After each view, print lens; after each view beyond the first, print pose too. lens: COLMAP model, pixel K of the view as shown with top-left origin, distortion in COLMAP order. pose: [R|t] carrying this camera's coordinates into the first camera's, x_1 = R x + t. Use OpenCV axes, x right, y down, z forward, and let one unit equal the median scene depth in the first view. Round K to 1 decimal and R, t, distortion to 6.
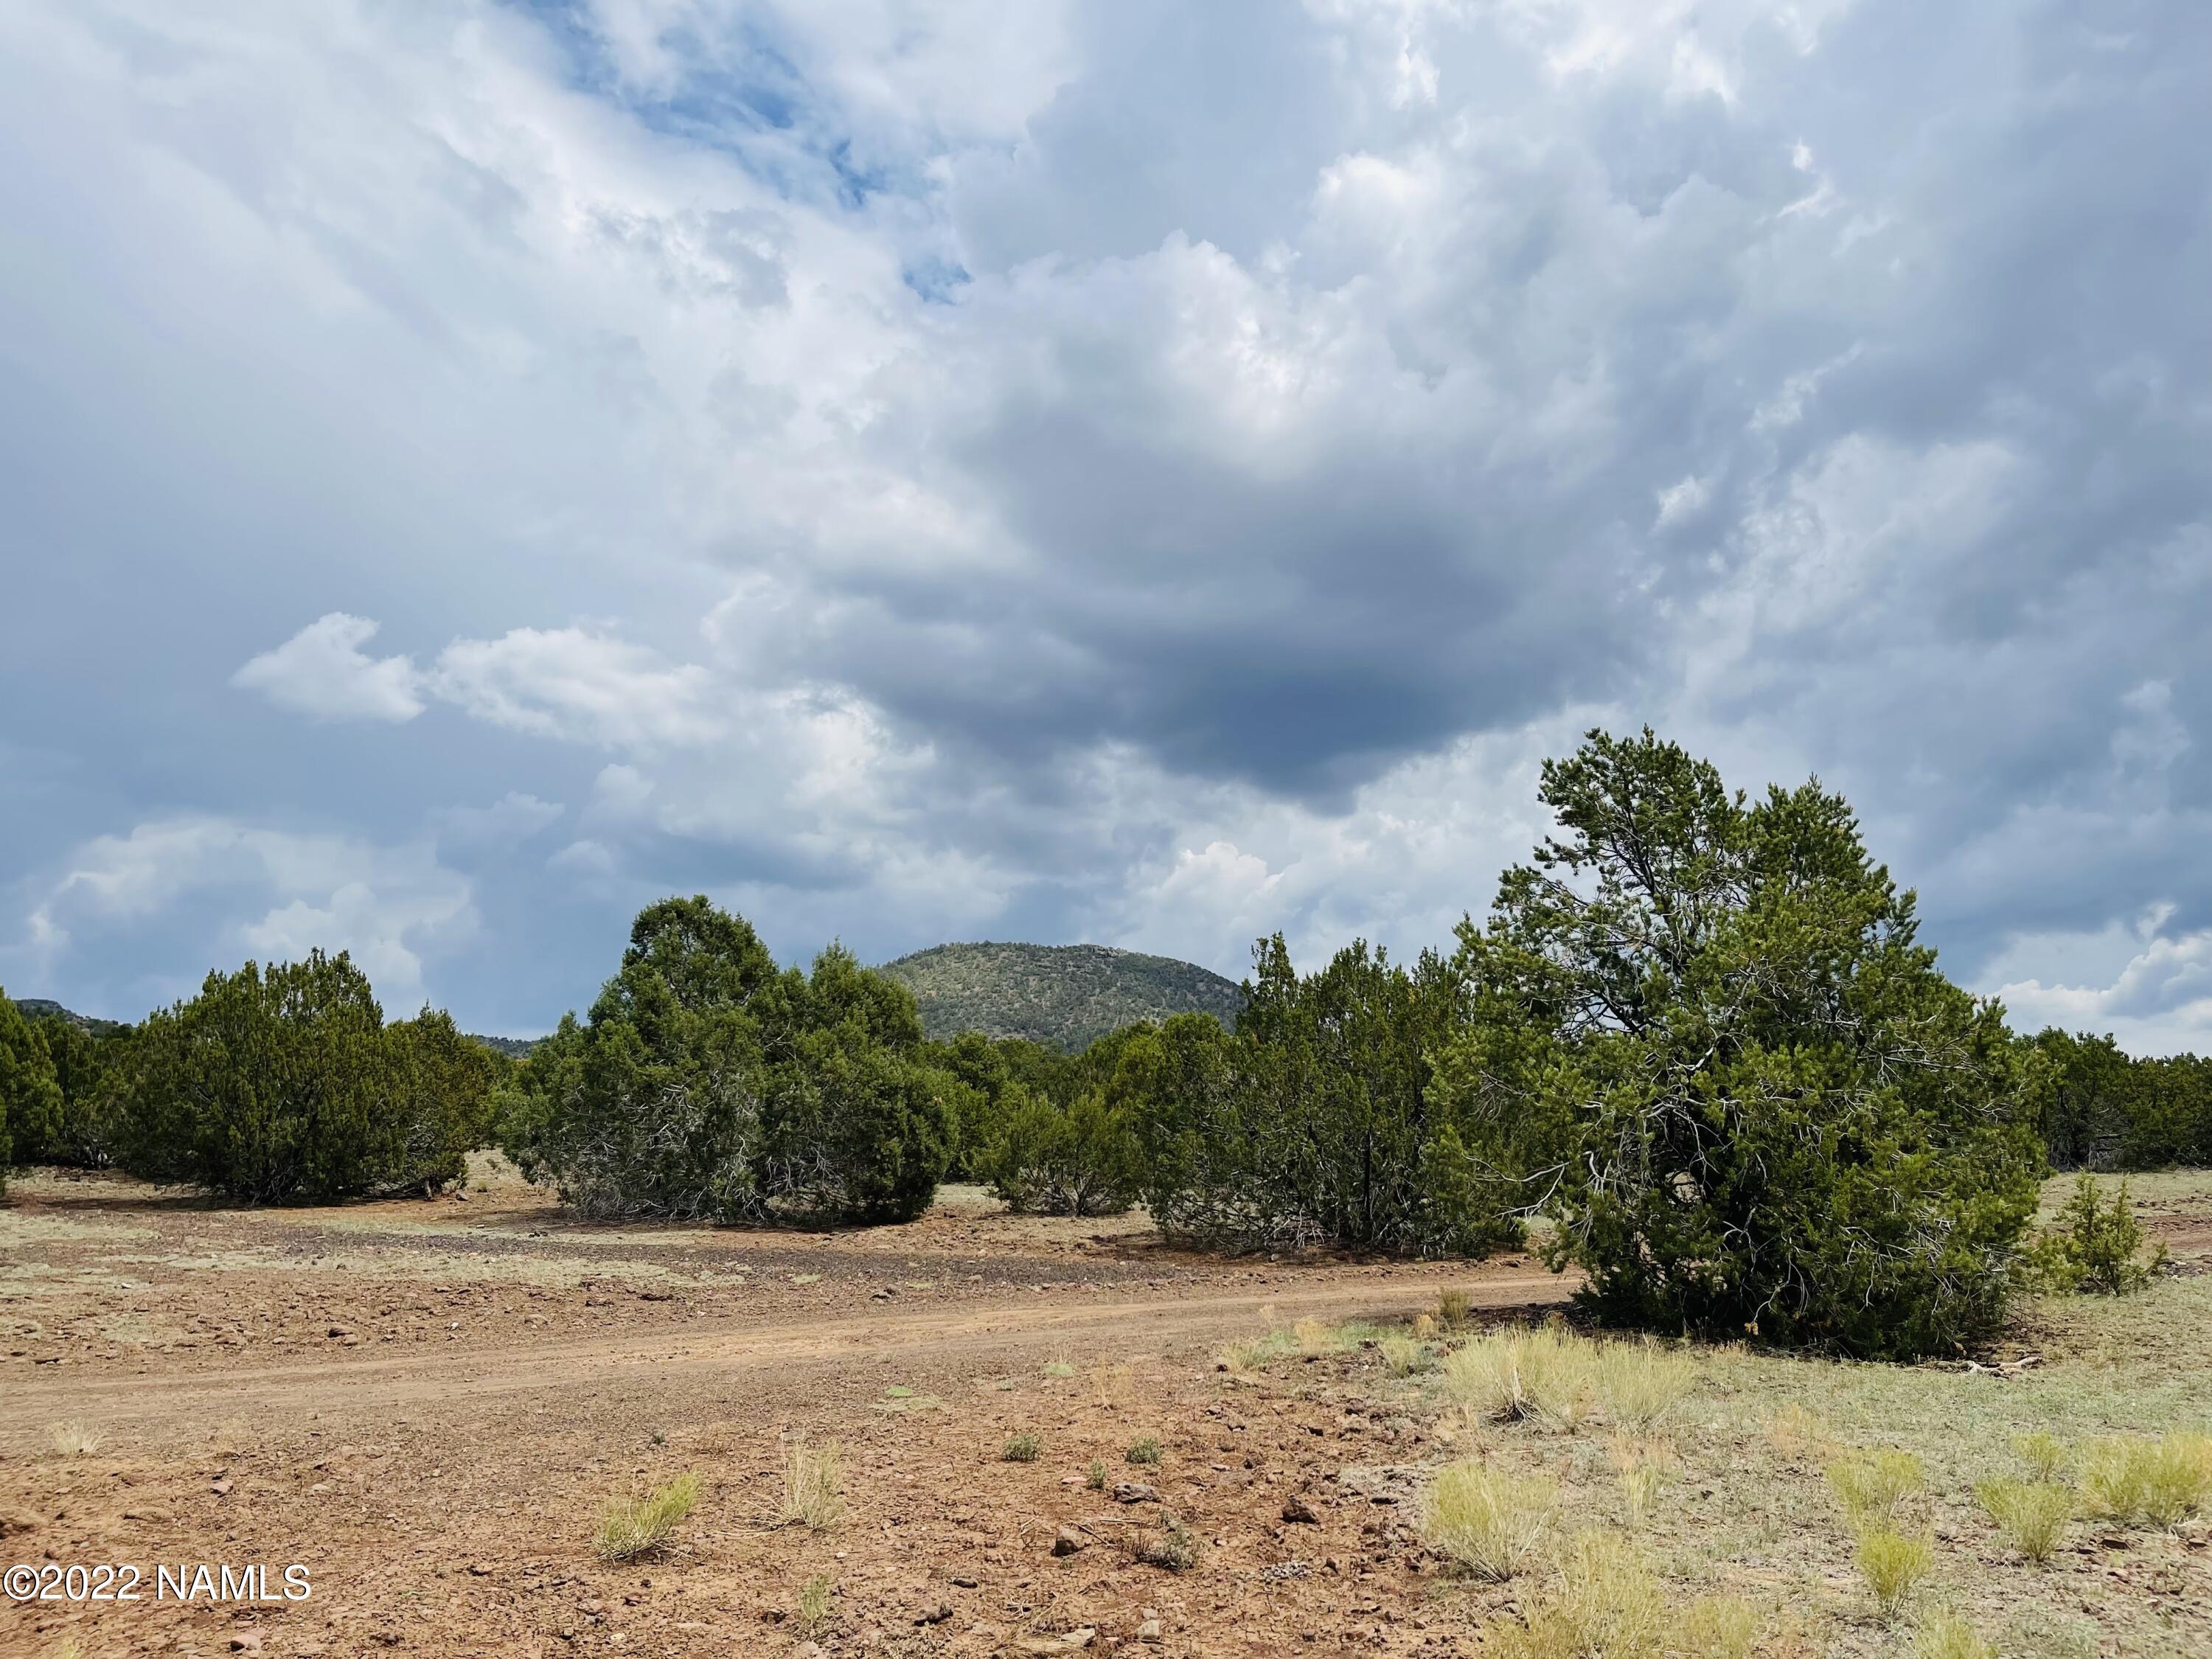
lens RADIAL K [[1690.8, 0, 1098.3], [0, 1690.8, 835.3], [0, 0, 1]] dist [0.042839, -0.083443]
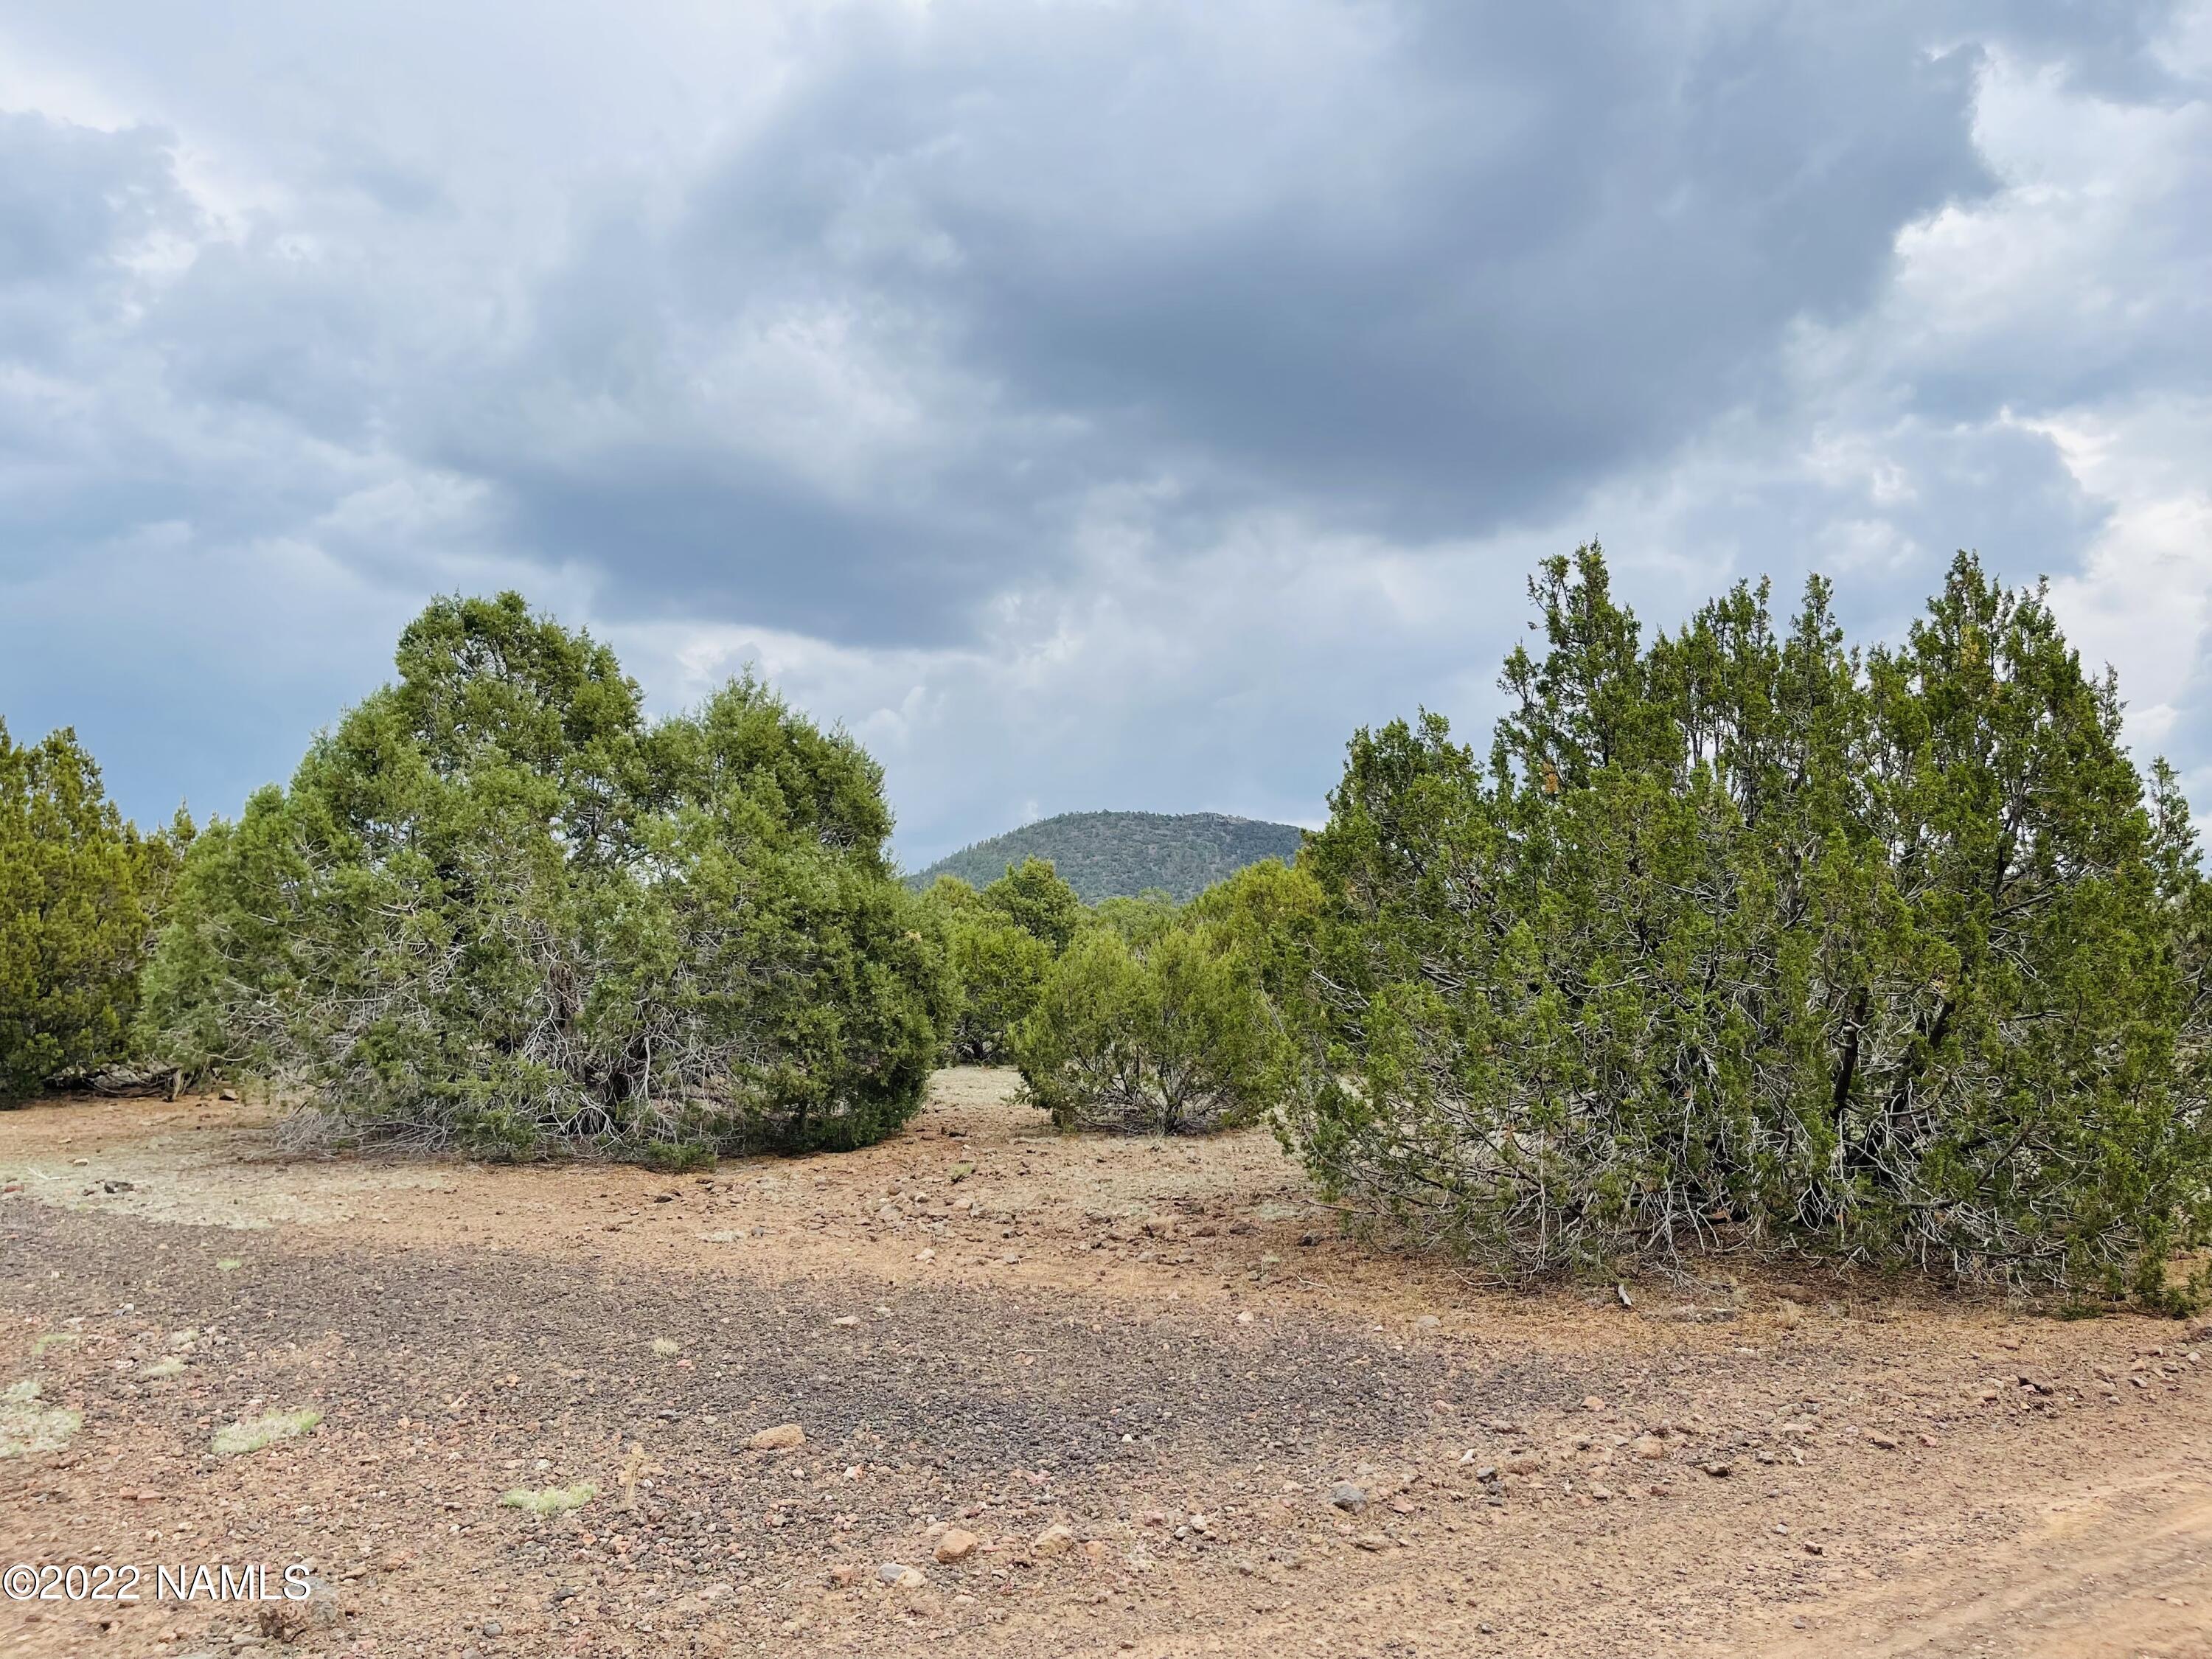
lens RADIAL K [[1690.8, 0, 1098.3], [0, 1690.8, 835.3], [0, 0, 1]] dist [0.042839, -0.083443]
pose [[0.997470, -0.009497, -0.070457, 0.002027], [0.014905, 0.996949, 0.076626, 0.024830], [0.069514, -0.077482, 0.994567, 0.137676]]
